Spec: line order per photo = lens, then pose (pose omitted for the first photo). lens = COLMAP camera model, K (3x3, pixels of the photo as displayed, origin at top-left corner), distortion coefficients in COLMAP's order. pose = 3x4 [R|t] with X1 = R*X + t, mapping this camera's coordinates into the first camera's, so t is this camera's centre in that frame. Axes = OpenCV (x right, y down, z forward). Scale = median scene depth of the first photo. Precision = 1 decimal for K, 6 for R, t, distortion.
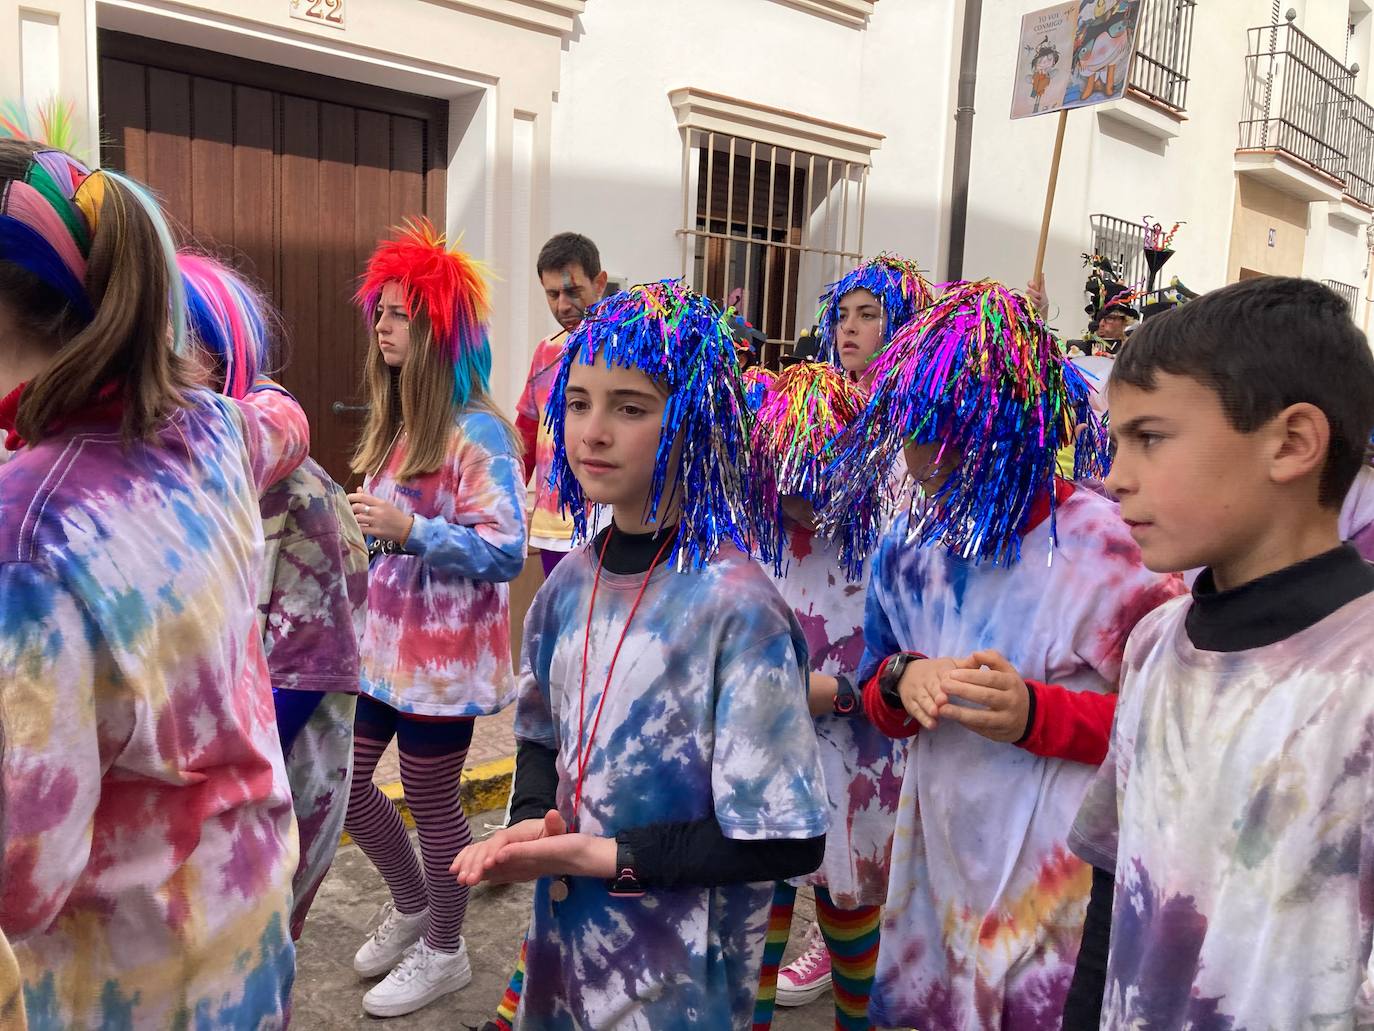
lens RADIAL K [[1124.2, 0, 676.3], [0, 1124.2, 503.3], [0, 0, 1]] dist [0.025560, -0.015053]
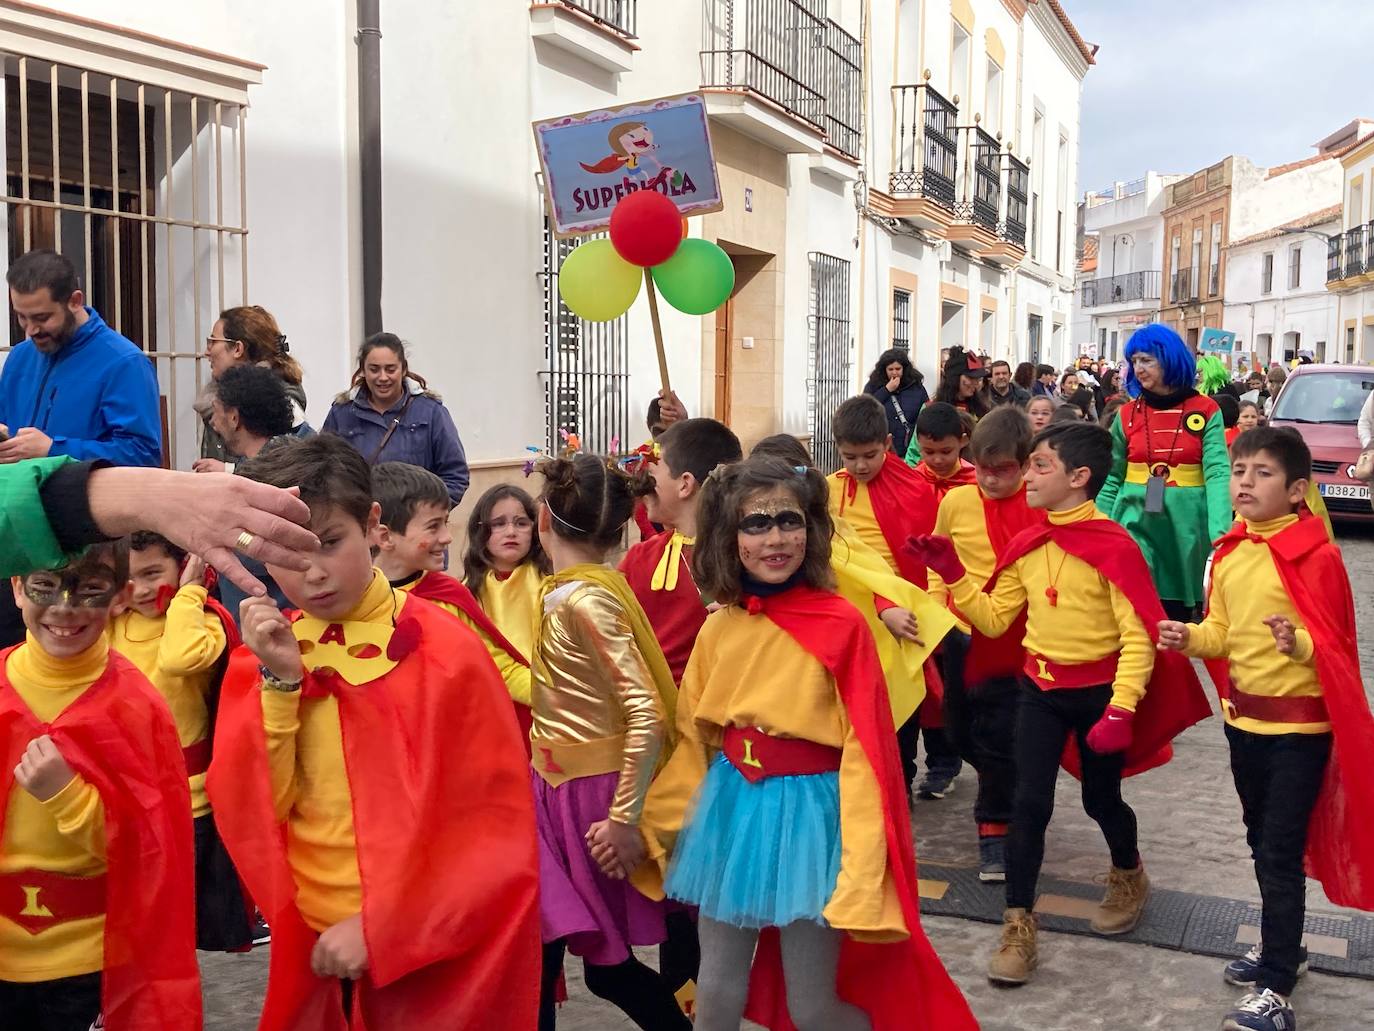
lens RADIAL K [[1781.3, 0, 686.2], [0, 1781.3, 505.7], [0, 0, 1]] dist [0.045400, 0.000000]
pose [[0.903711, -0.061751, 0.423667, -0.066461], [0.080933, 0.996342, -0.027416, 0.005547], [-0.420424, 0.059065, 0.905403, -0.115006]]
